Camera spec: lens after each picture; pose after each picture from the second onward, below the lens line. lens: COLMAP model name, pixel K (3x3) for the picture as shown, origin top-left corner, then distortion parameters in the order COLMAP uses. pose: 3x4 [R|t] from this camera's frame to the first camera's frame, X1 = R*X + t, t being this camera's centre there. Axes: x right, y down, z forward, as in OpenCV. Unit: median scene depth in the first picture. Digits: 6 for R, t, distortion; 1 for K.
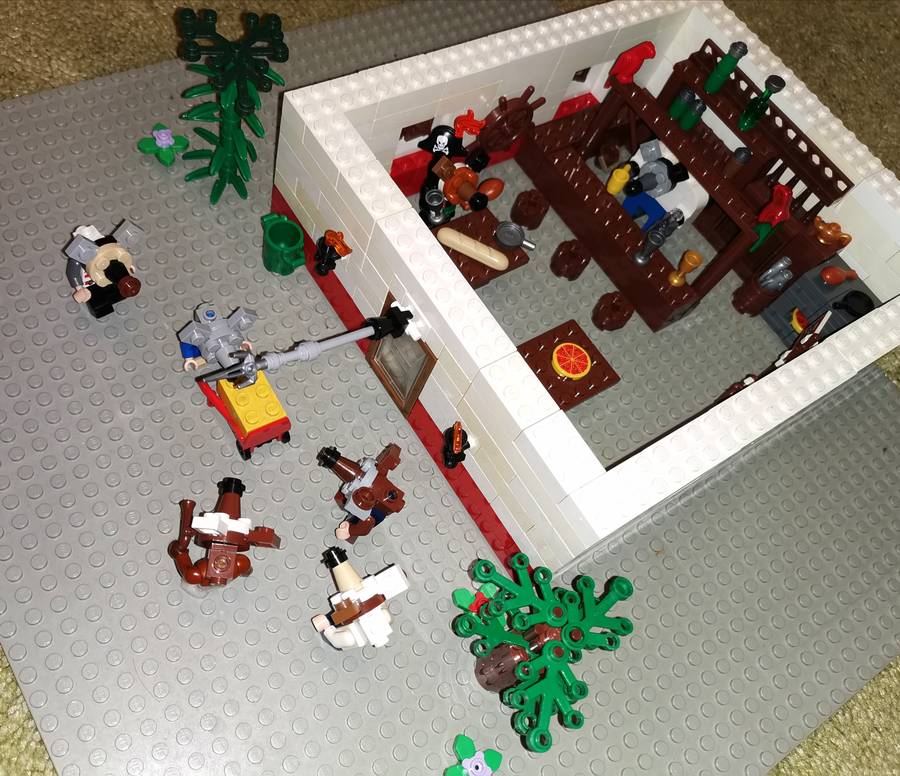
lens RADIAL K [[790.8, 0, 407.4], [0, 790.8, 384.0], [0, 0, 1]] dist [0.009066, 0.008441]
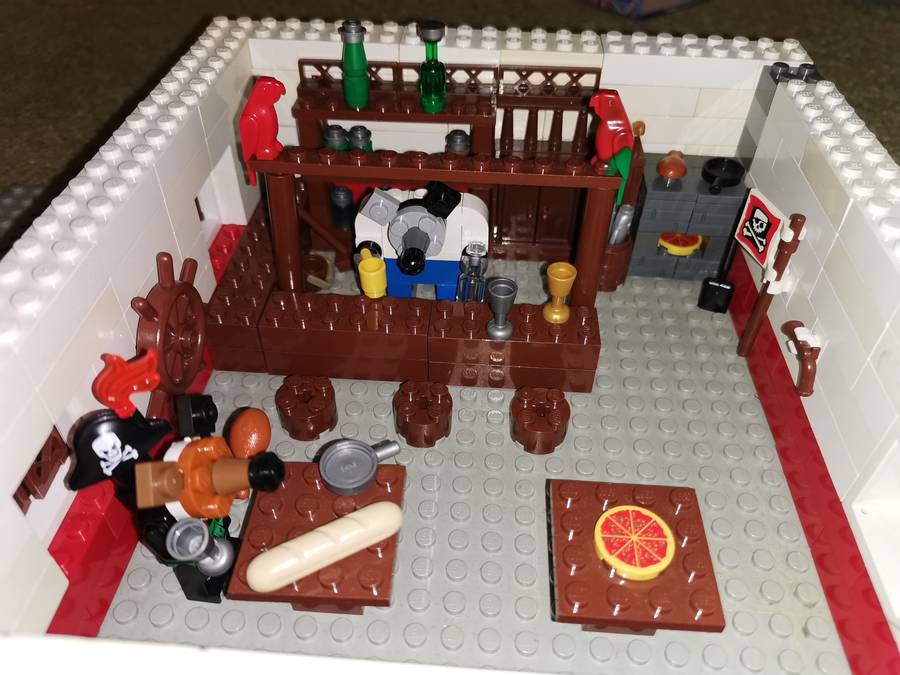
lens RADIAL K [[713.5, 0, 450.0], [0, 713.5, 337.5], [0, 0, 1]] dist [-0.007527, -0.003790]
pose [[0.591126, -0.674236, 0.442691, 0.021184], [0.756711, 0.653577, -0.015014, -0.189898], [-0.279210, 0.343864, 0.896548, 0.552421]]
